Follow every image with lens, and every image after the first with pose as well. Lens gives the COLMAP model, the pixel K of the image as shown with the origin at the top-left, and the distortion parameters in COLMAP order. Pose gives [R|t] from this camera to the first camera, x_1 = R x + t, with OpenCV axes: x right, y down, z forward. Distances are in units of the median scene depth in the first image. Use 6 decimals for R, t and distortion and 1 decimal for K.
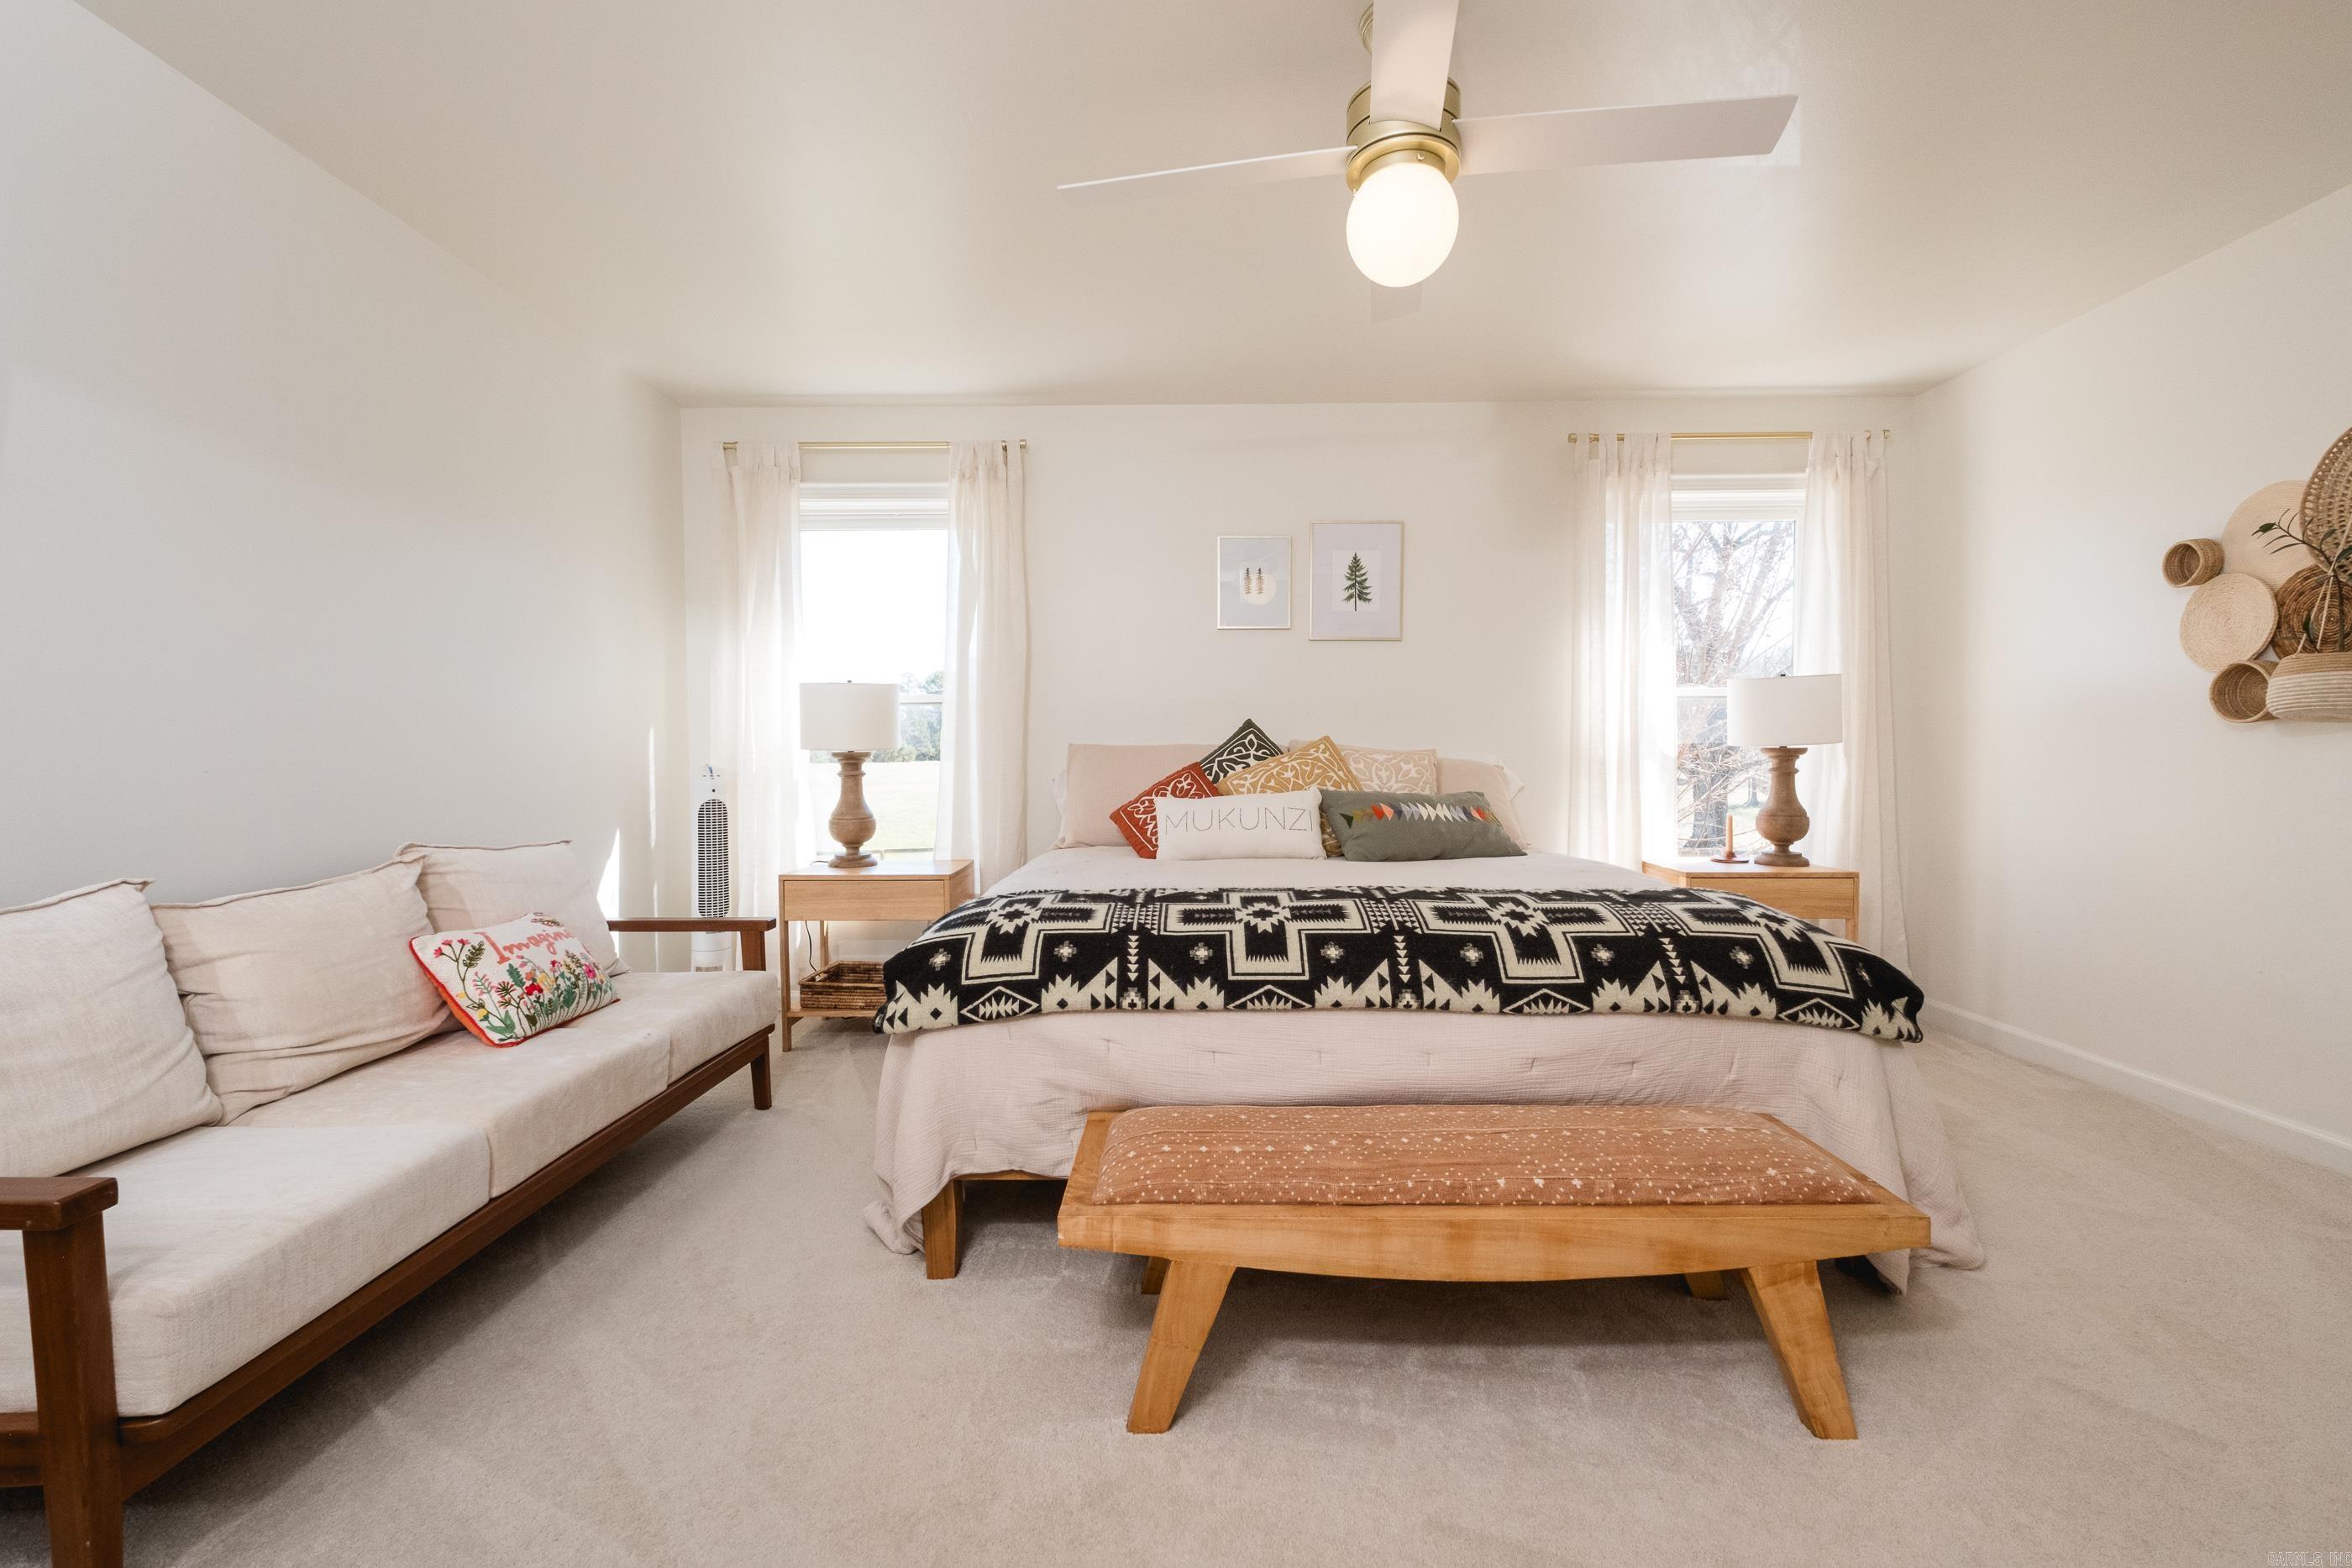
lens RADIAL K [[1011.5, 0, 1200.9], [0, 1011.5, 779.7], [0, 0, 1]] dist [0.013255, -0.009633]
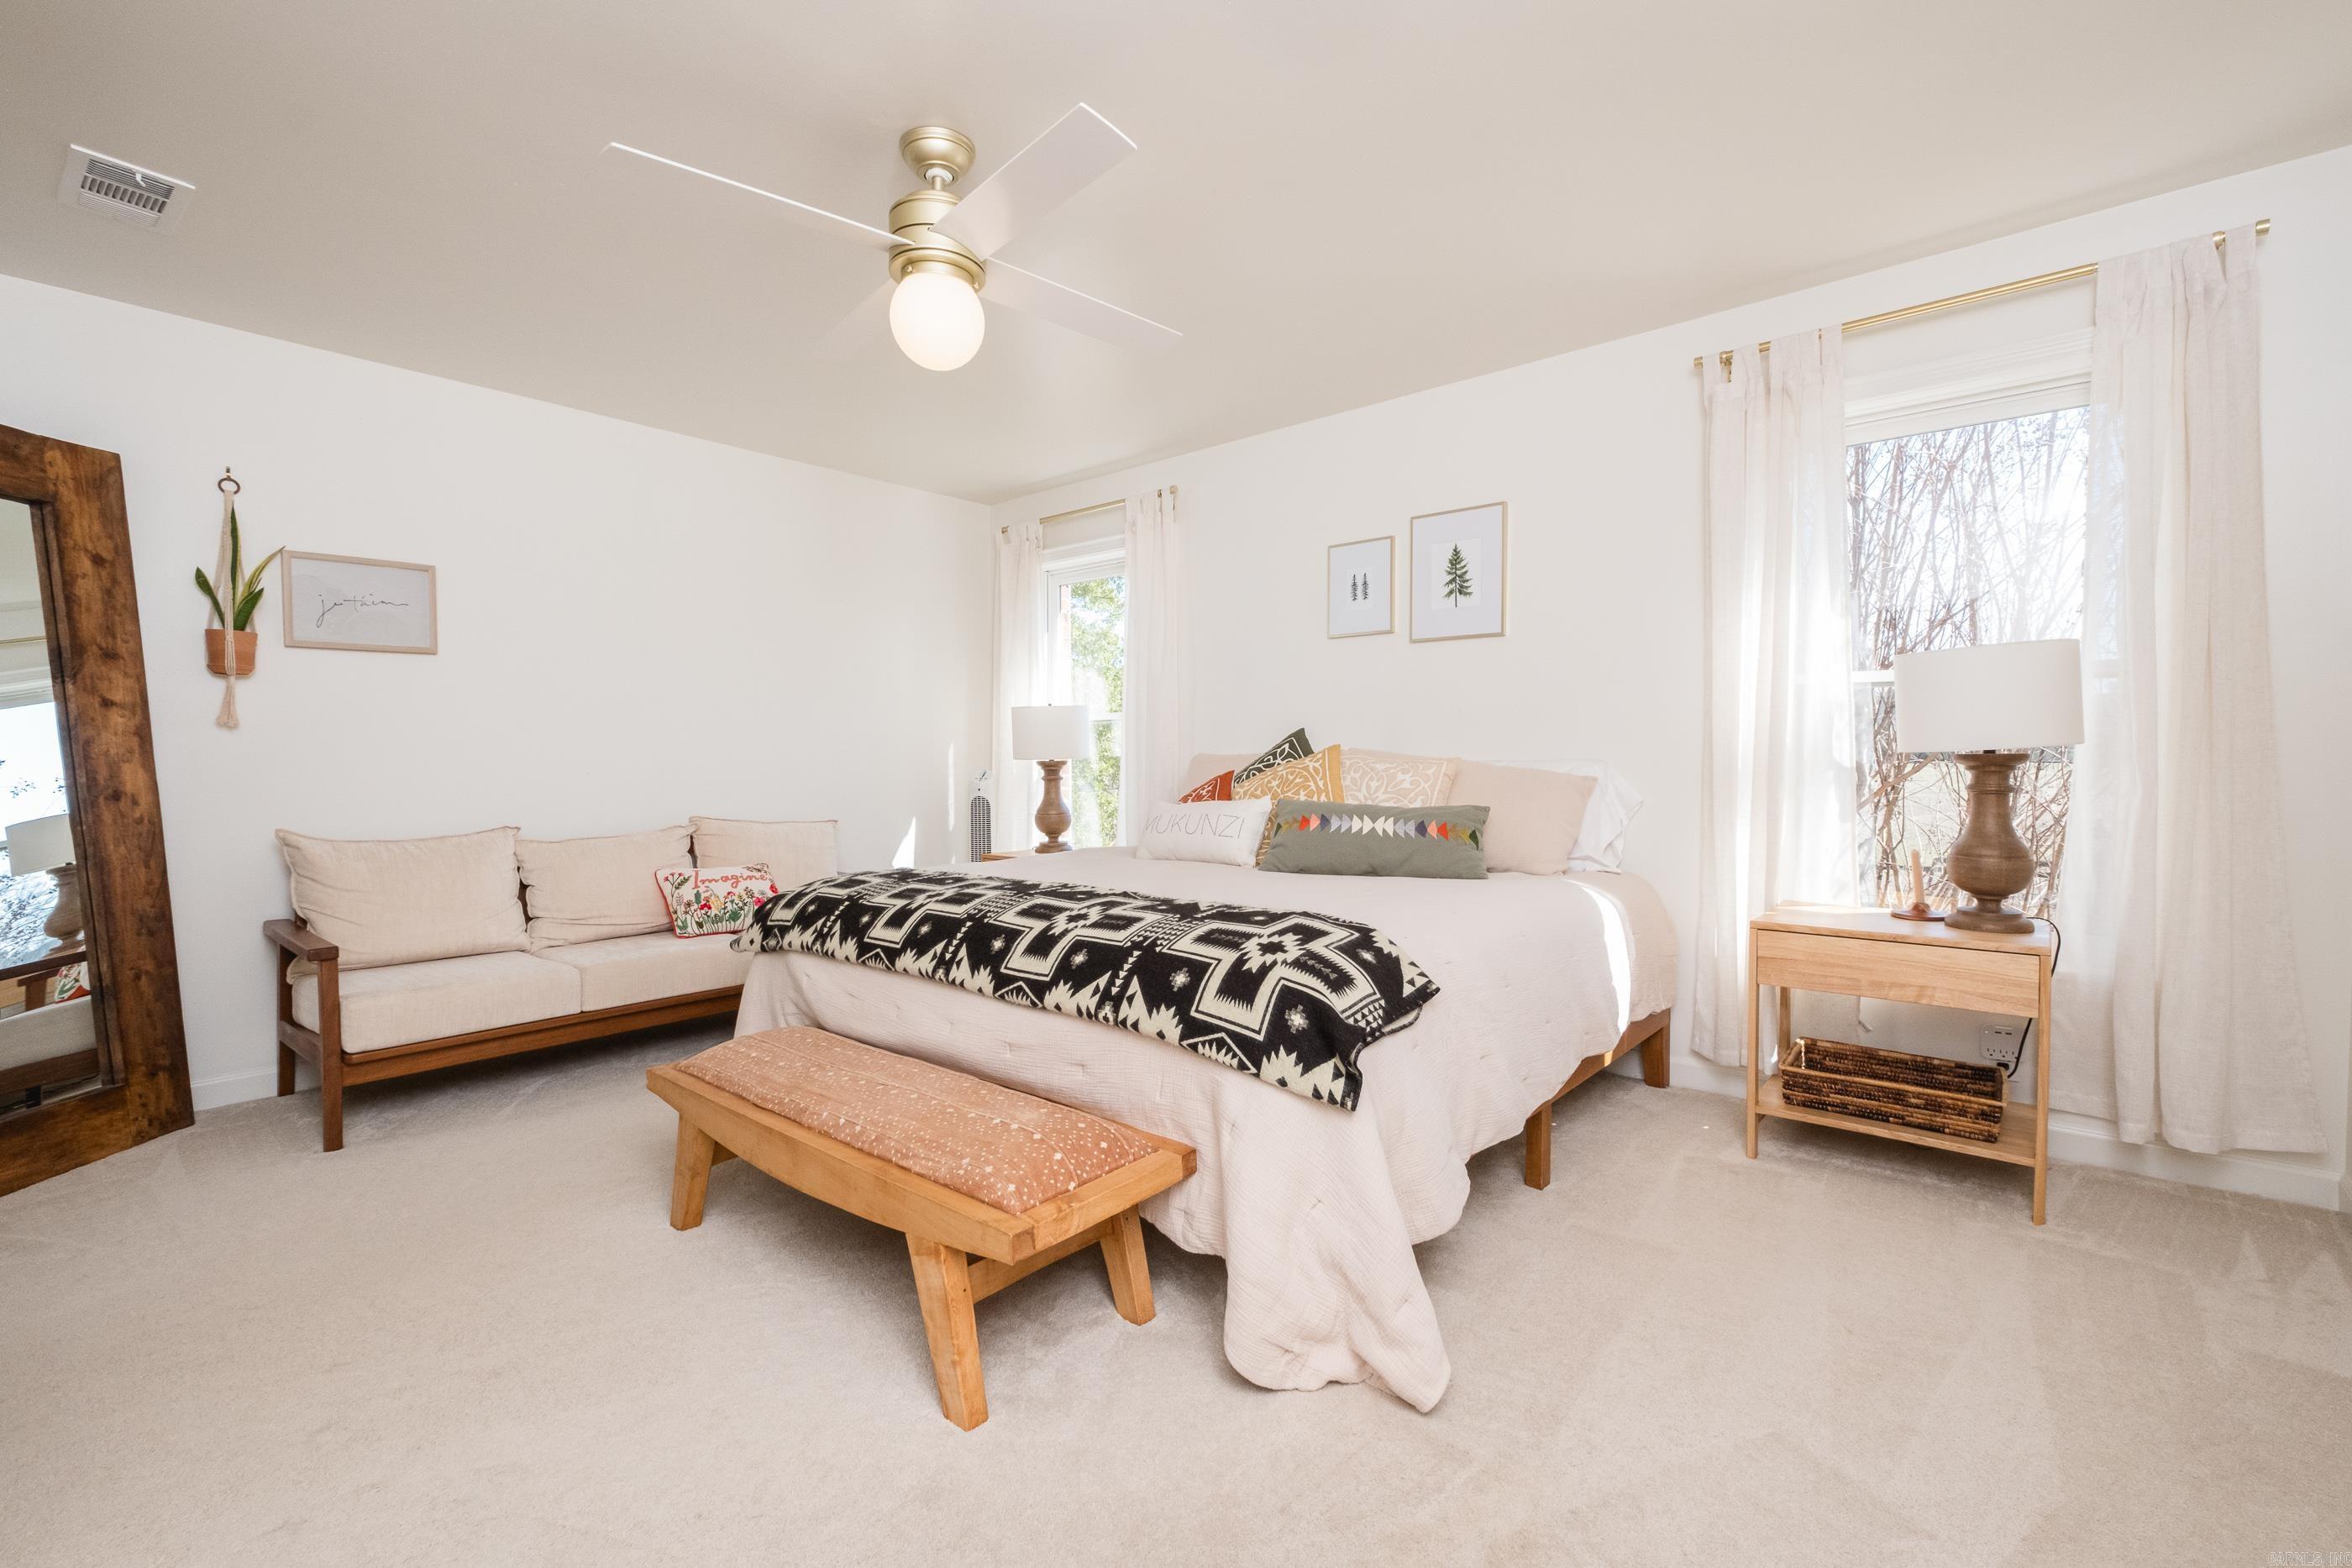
lens RADIAL K [[1014.1, 0, 1161.7], [0, 1014.1, 778.1], [0, 0, 1]] dist [-0.001326, -0.000343]
pose [[0.764072, 0.010213, -0.645050, 0.701027], [-0.015470, 0.999877, -0.002493, -0.006426], [0.644945, 0.011884, 0.764137, 0.161601]]
